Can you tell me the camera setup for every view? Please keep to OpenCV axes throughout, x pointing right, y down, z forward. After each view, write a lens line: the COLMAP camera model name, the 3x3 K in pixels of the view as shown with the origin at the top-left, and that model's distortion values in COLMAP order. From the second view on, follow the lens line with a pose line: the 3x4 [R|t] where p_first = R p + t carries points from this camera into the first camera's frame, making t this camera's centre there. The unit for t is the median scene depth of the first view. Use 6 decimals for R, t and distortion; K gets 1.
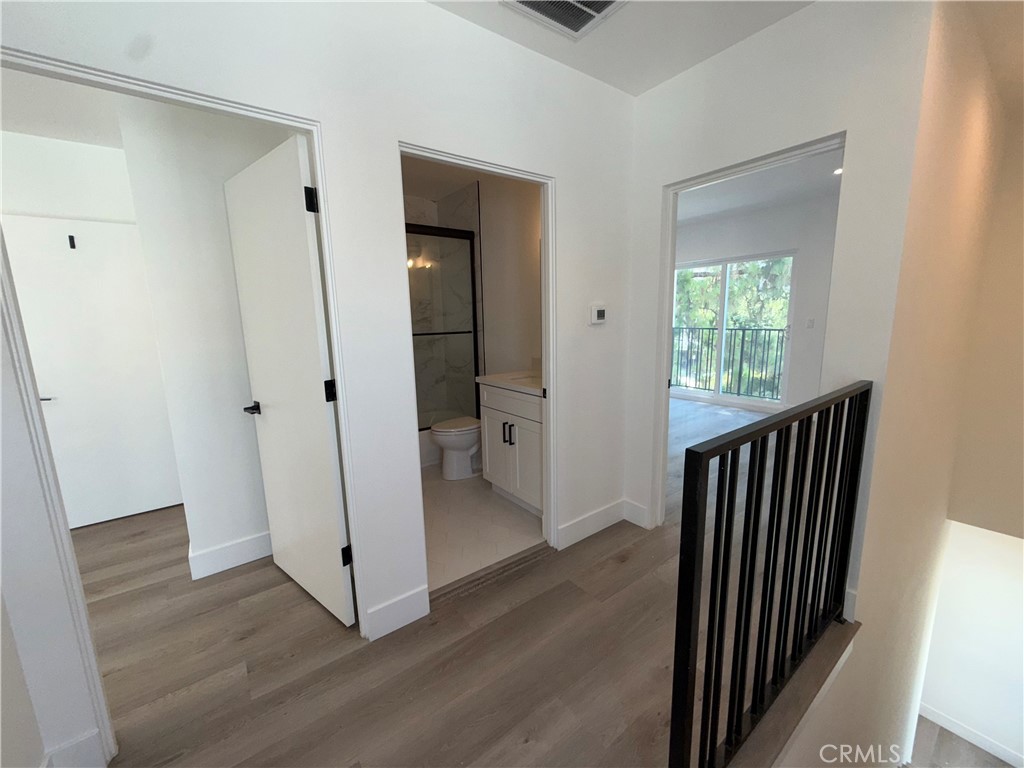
lens RADIAL K [[408.2, 0, 508.4], [0, 408.2, 382.3], [0, 0, 1]] dist [-0.000933, 0.000234]
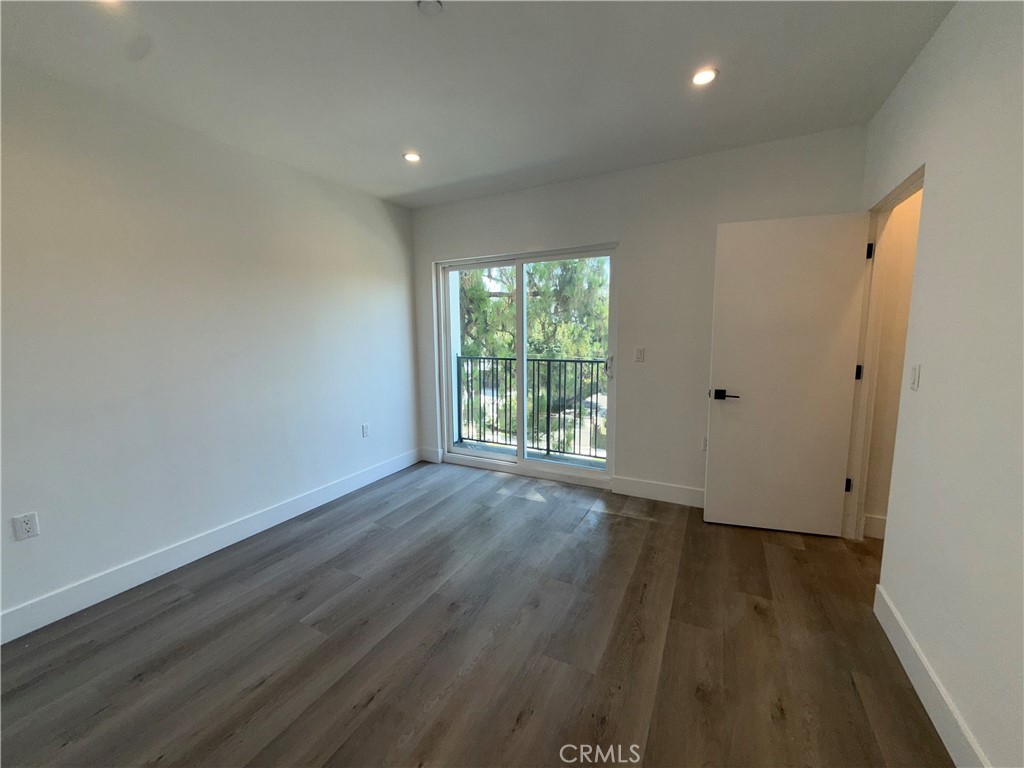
lens RADIAL K [[408.2, 0, 508.4], [0, 408.2, 382.3], [0, 0, 1]] dist [-0.000933, 0.000234]
pose [[0.899861, -0.039092, 0.434421, 0.102845], [0.060552, 0.997528, -0.035664, -0.036179], [-0.431953, 0.058398, 0.900003, 0.199806]]
